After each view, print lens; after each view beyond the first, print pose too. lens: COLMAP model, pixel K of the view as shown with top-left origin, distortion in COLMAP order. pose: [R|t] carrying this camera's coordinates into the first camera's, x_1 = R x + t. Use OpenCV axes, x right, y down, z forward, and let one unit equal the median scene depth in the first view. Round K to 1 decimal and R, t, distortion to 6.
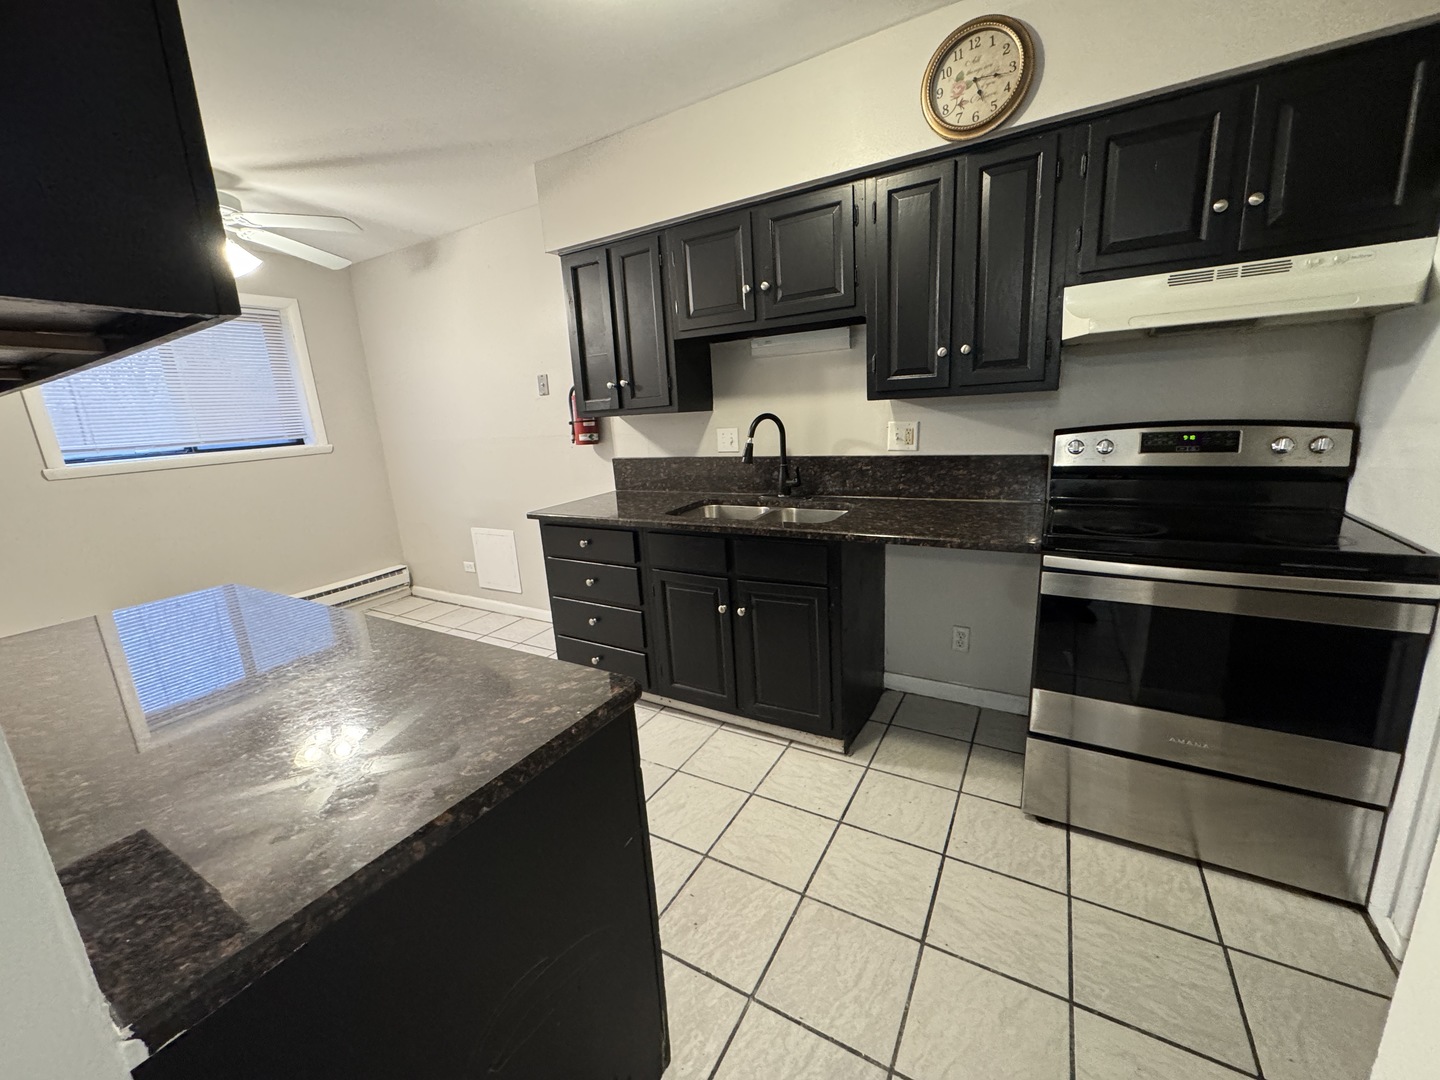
lens RADIAL K [[571.9, 0, 720.0], [0, 571.9, 540.0], [0, 0, 1]] dist [-0.001988, -0.000033]
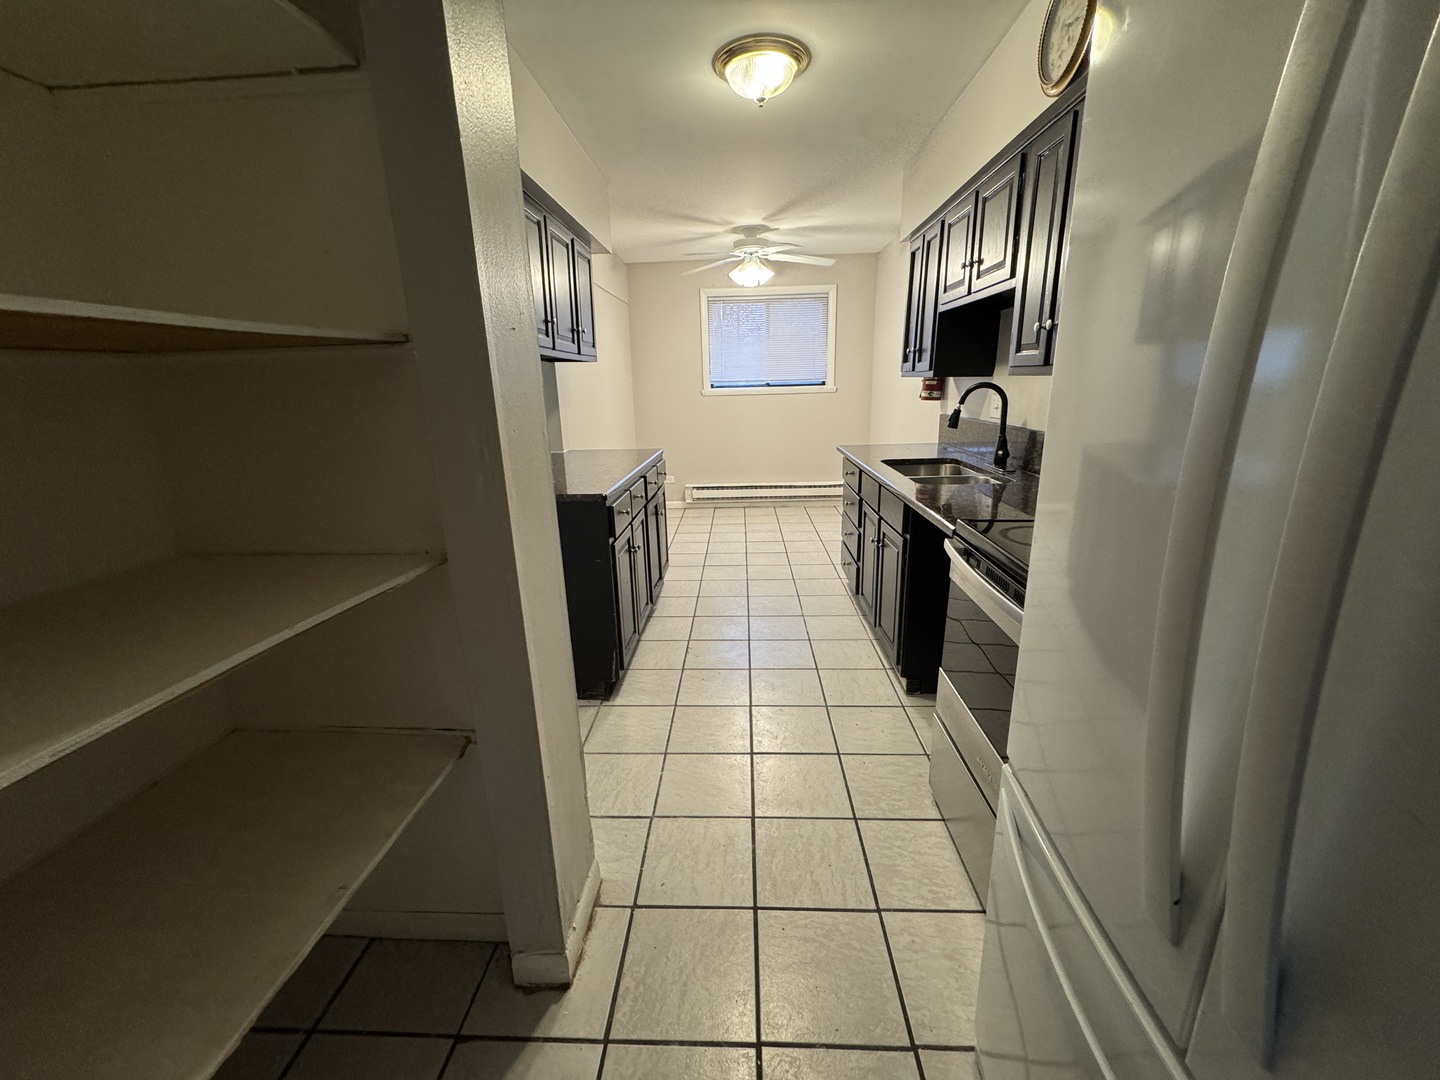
lens RADIAL K [[571.9, 0, 720.0], [0, 571.9, 540.0], [0, 0, 1]] dist [-0.001988, -0.000033]
pose [[0.468101, 0.286247, -0.836029, 0.695935], [-0.209606, 0.955048, 0.209638, -0.055256], [0.858456, 0.077105, 0.507058, 0.070989]]
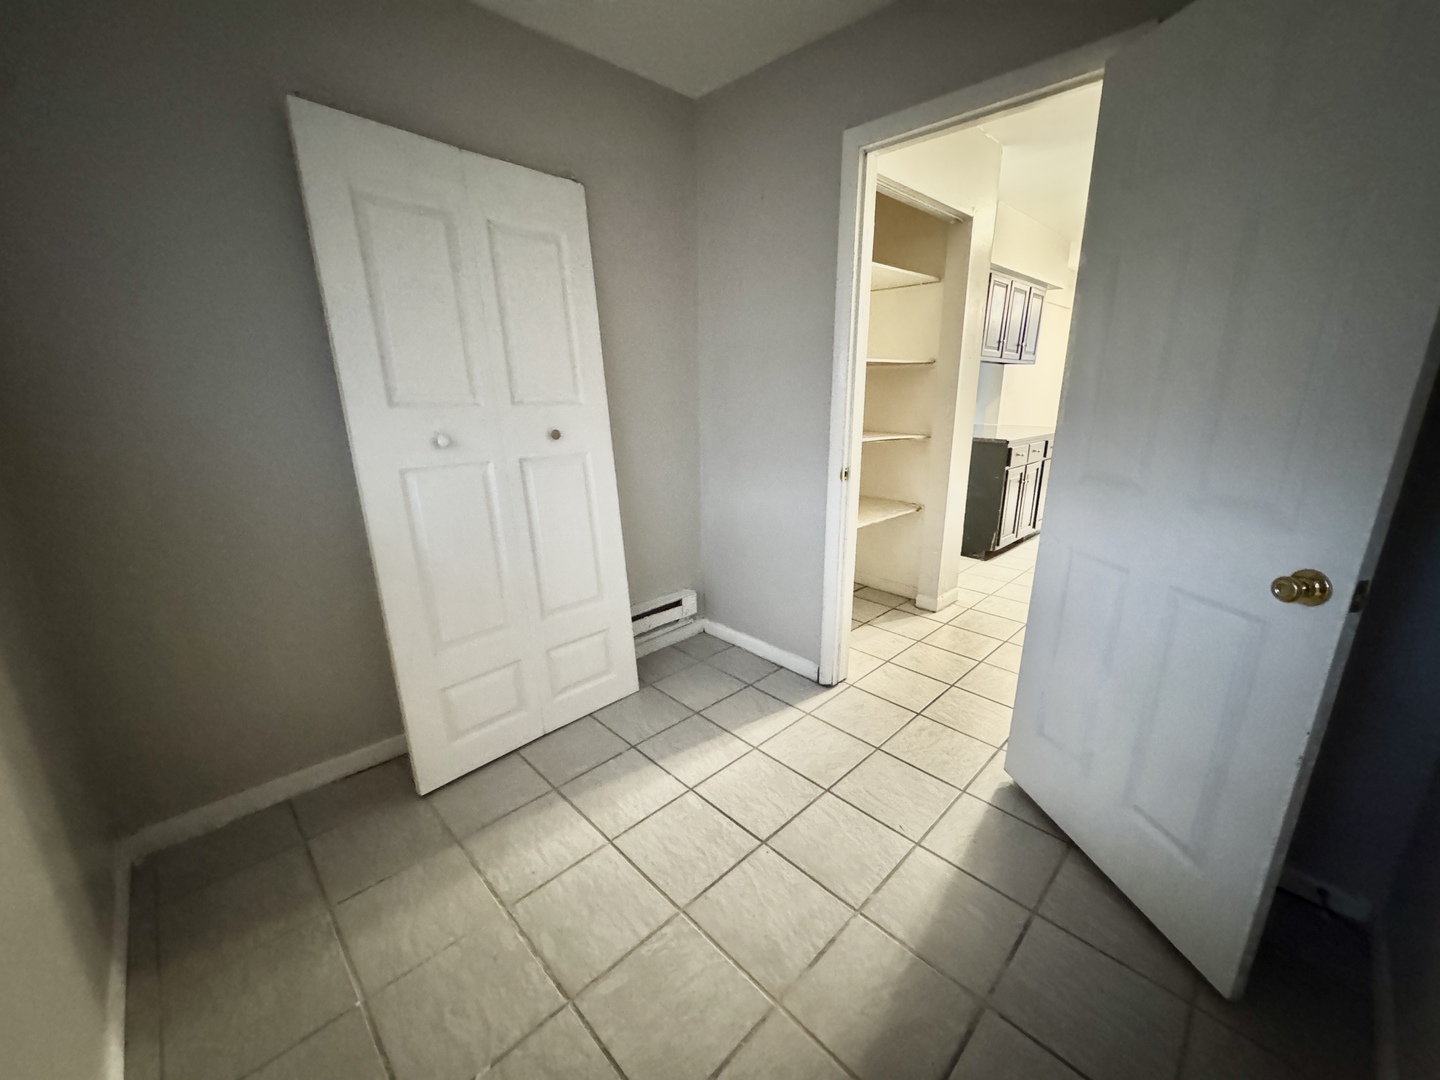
lens RADIAL K [[571.9, 0, 720.0], [0, 571.9, 540.0], [0, 0, 1]] dist [-0.001988, -0.000033]
pose [[-0.259482, 0.316058, -0.912566, 1.484208], [-0.201125, 0.906528, 0.371155, -0.074800], [0.944573, 0.279848, -0.171660, -0.030884]]
